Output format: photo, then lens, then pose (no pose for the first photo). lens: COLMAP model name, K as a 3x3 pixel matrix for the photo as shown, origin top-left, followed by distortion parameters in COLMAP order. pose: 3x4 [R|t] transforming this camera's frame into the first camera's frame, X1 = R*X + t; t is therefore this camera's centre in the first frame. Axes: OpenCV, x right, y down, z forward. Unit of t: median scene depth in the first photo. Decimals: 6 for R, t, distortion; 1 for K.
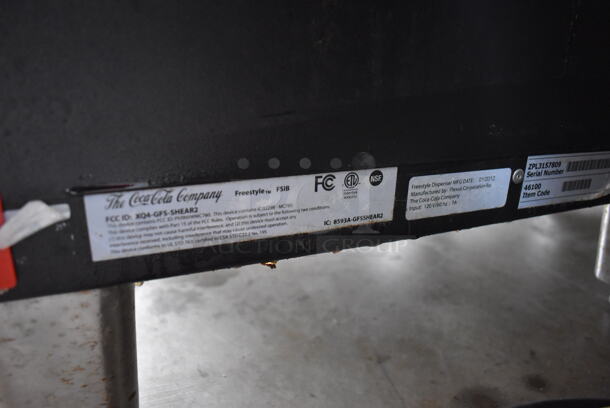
lens RADIAL K [[477.3, 0, 305.0], [0, 477.3, 204.0], [0, 0, 1]] dist [-0.115863, 0.038841]
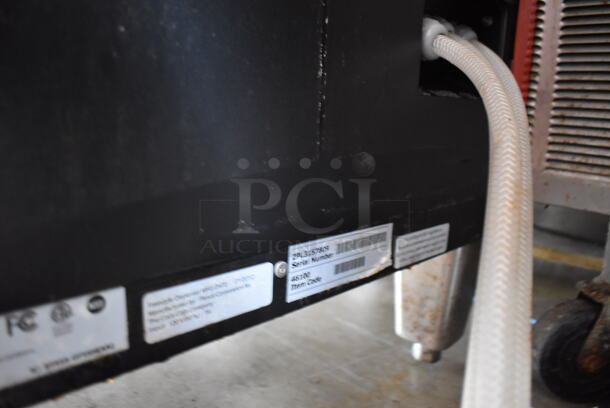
lens RADIAL K [[477.3, 0, 305.0], [0, 477.3, 204.0], [0, 0, 1]] dist [-0.115863, 0.038841]
pose [[0.937279, -0.069548, 0.341571, 0.191898], [0.106528, 0.990164, -0.090704, -0.097594], [-0.331903, 0.121401, 0.935469, 0.096791]]
